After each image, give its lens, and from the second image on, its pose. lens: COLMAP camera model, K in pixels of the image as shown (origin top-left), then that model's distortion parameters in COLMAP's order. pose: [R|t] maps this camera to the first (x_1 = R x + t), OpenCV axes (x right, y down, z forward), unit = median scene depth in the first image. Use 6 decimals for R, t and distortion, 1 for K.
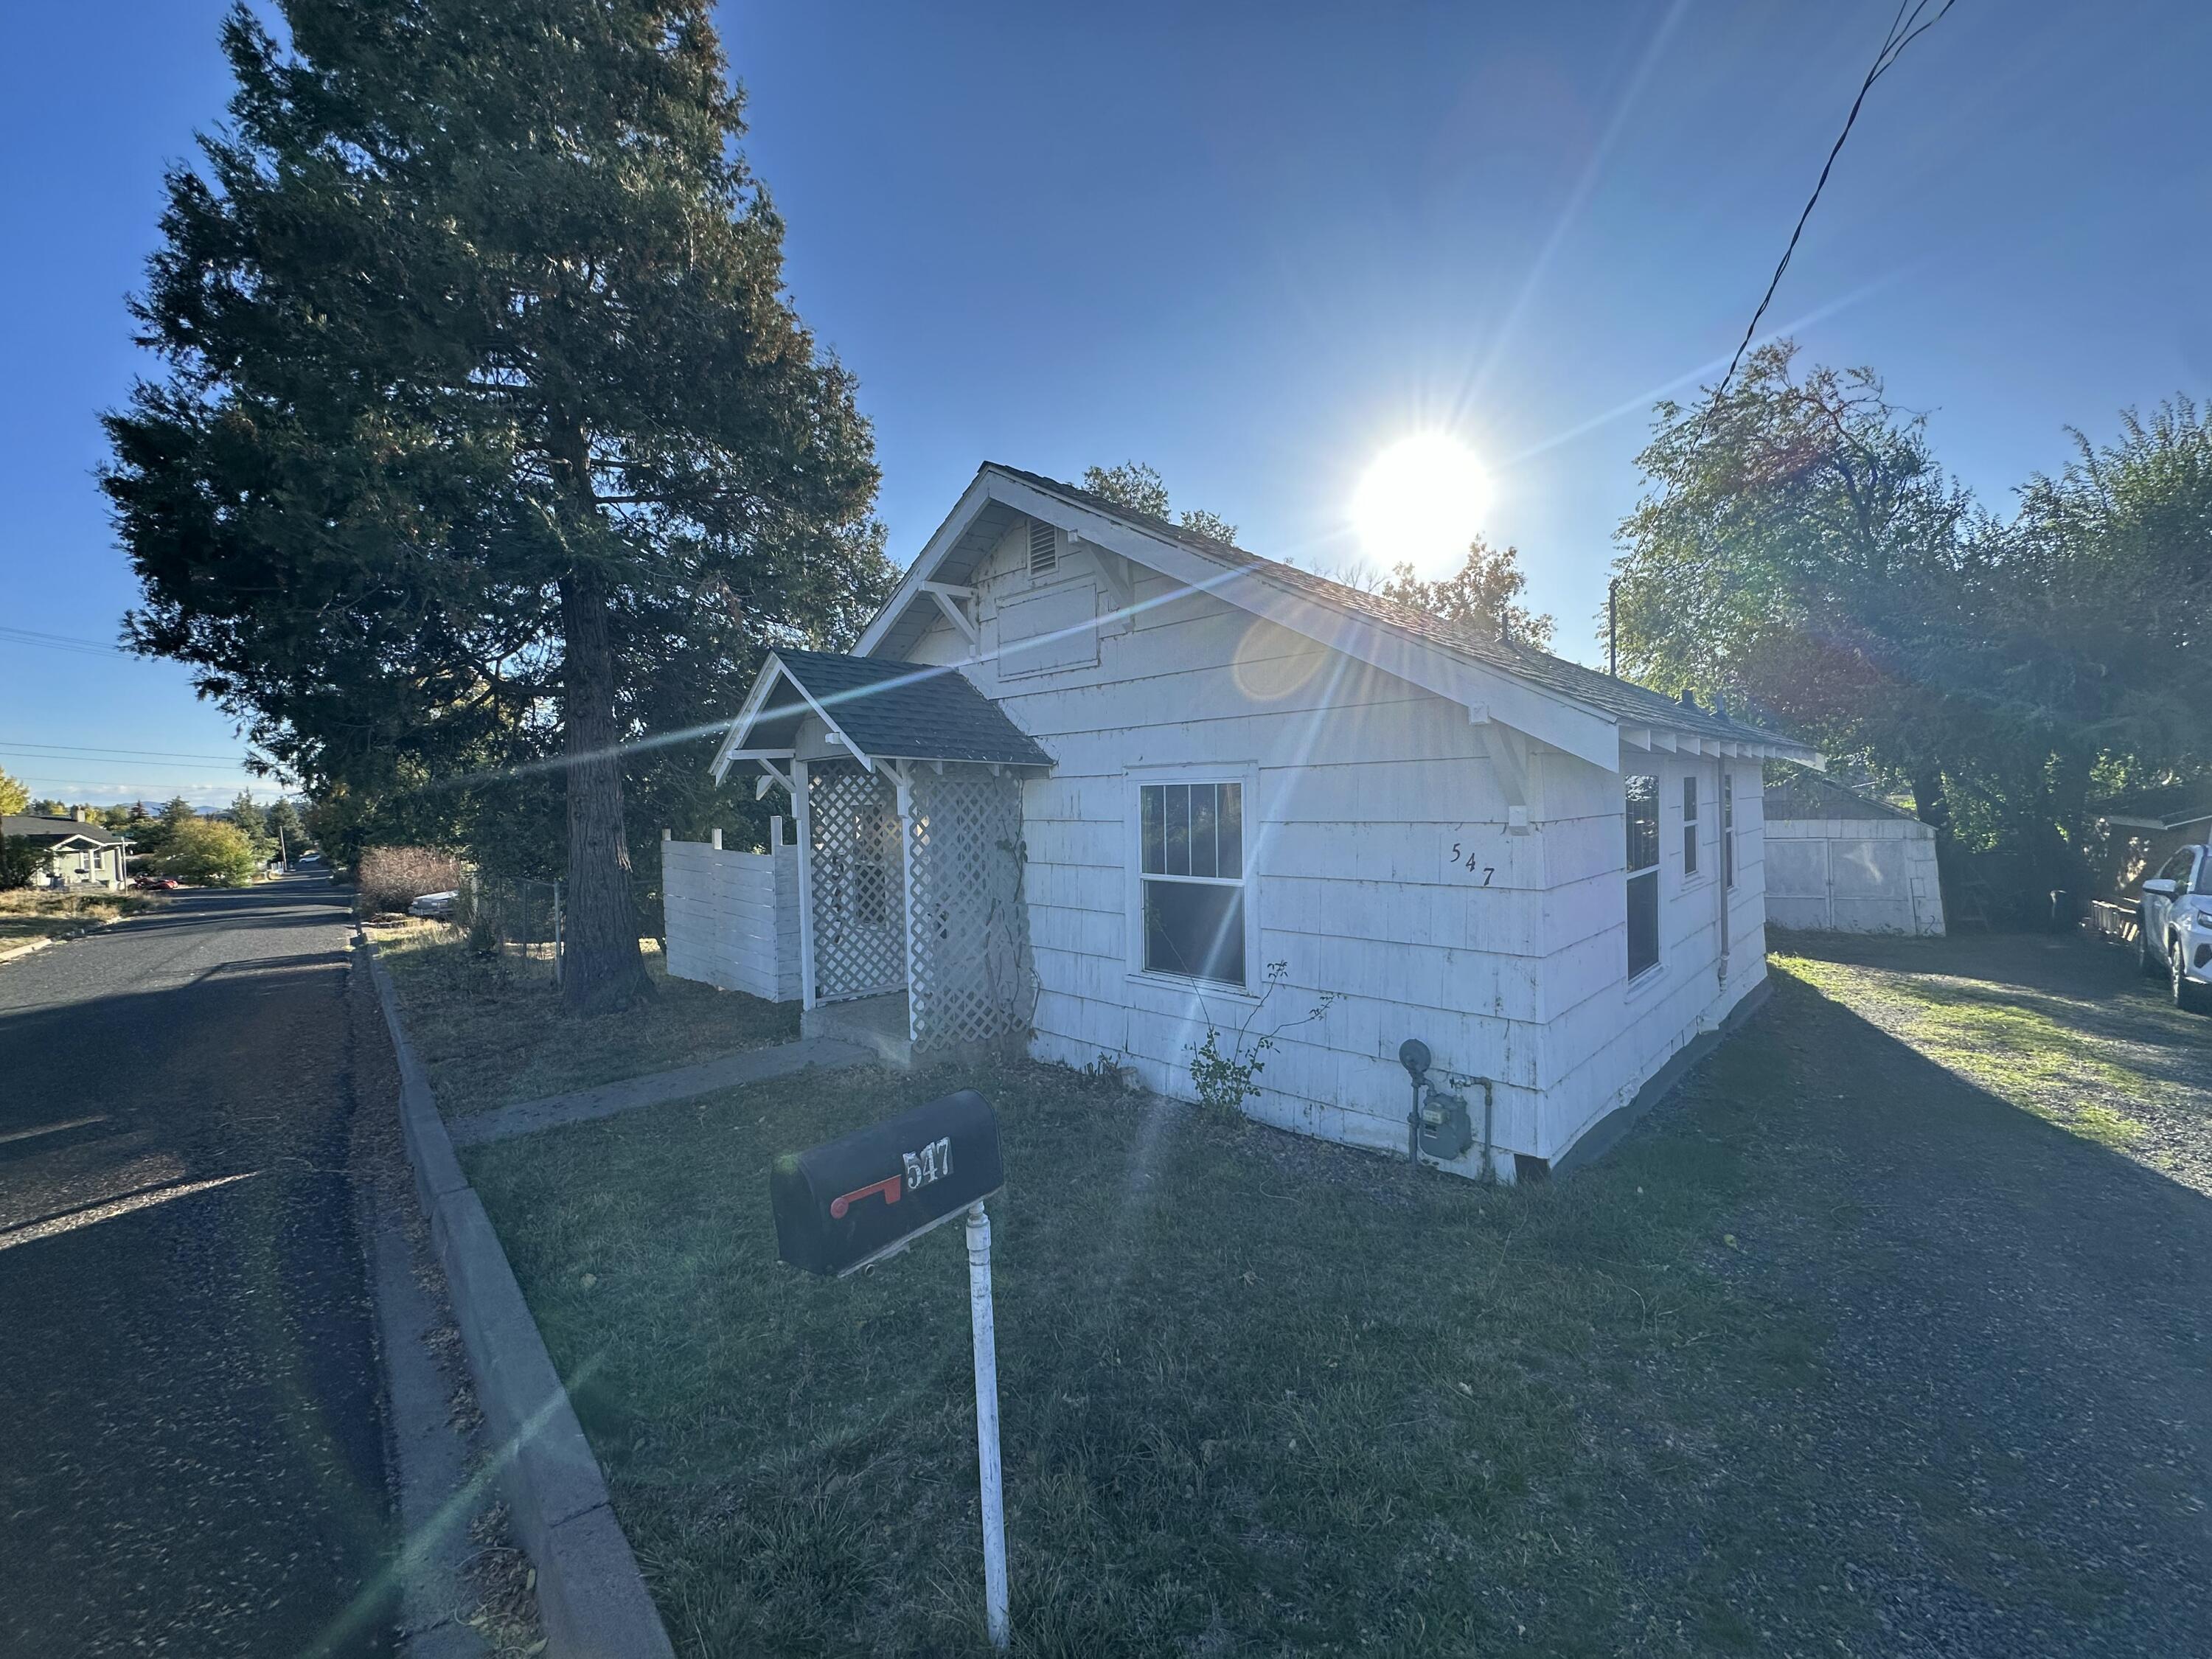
lens RADIAL K [[881.7, 0, 1106.0], [0, 881.7, 829.5], [0, 0, 1]] dist [-0.001937, 0.000653]
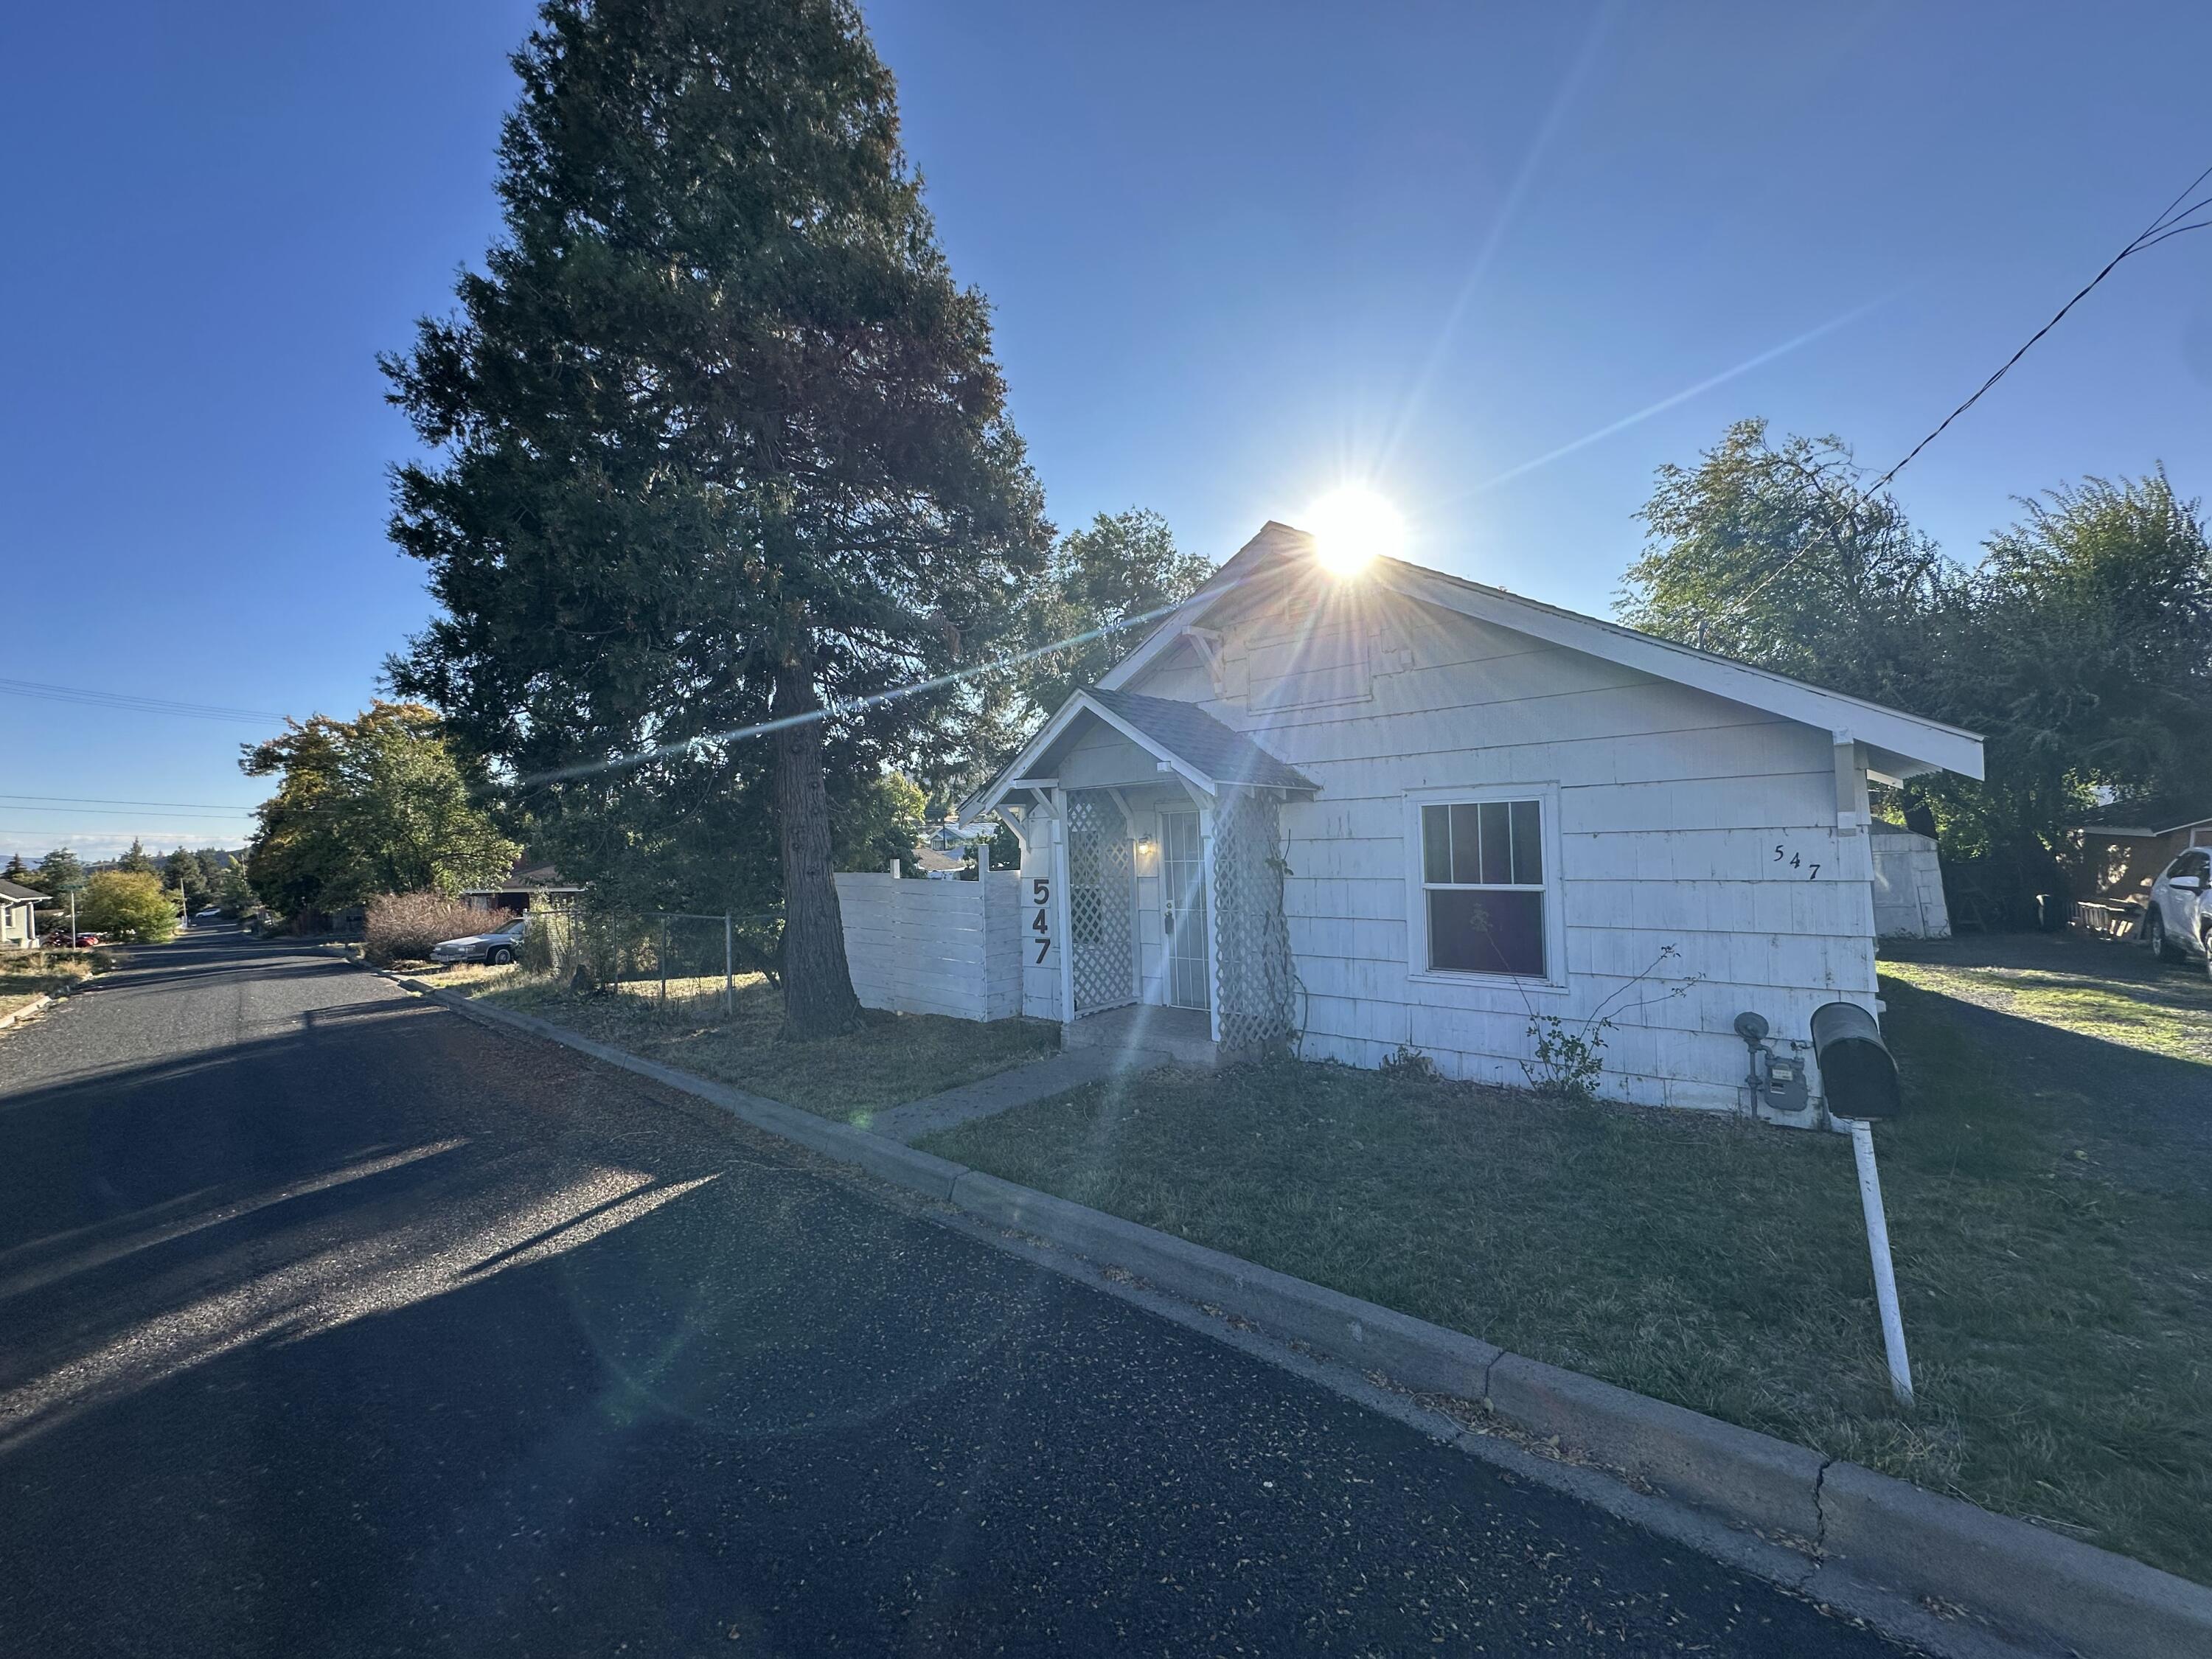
lens RADIAL K [[880.5, 0, 1101.4], [0, 880.5, 827.2], [0, 0, 1]] dist [-0.003683, 0.000479]
pose [[0.997448, -0.016507, 0.069461, -0.369351], [0.019519, 0.998889, -0.042903, 0.014883], [-0.068676, 0.044149, 0.996662, -0.078234]]
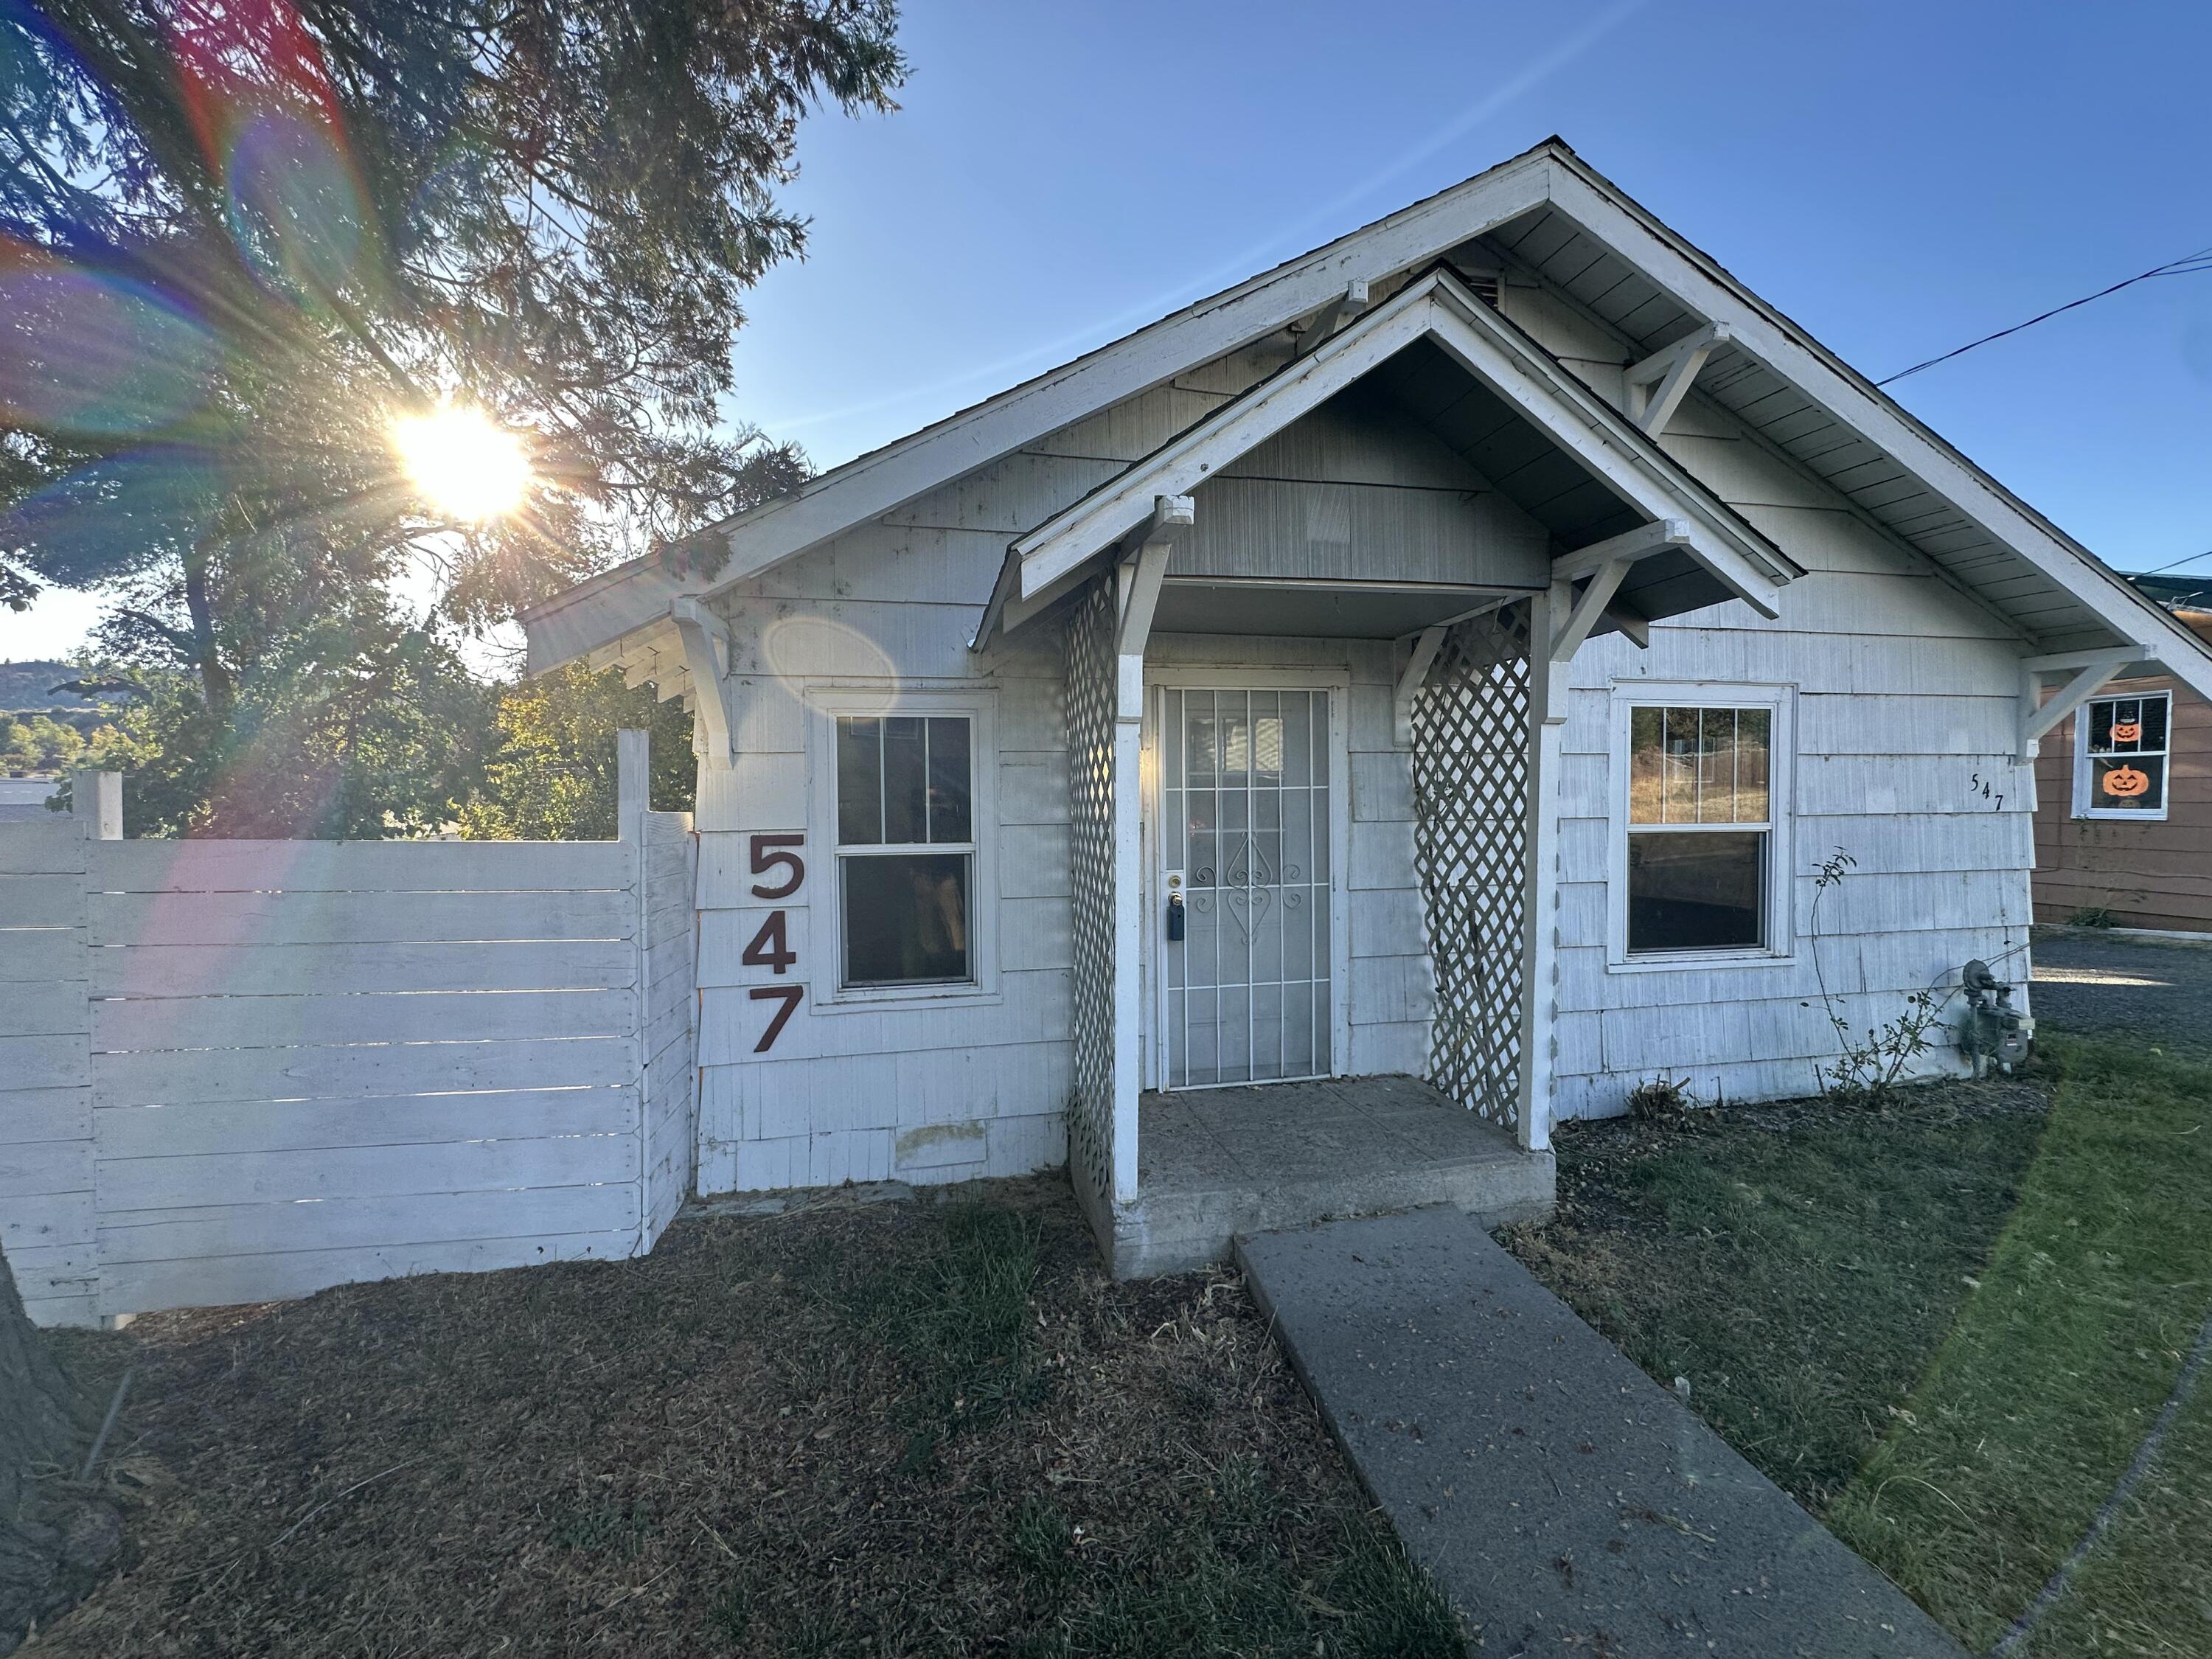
lens RADIAL K [[881.7, 0, 1106.0], [0, 881.7, 829.5], [0, 0, 1]] dist [-0.001937, 0.000653]
pose [[0.560461, -0.012826, 0.828081, -0.680202], [0.024234, 0.999706, -0.000917, 0.036430], [-0.827826, 0.020582, 0.560607, 0.784333]]
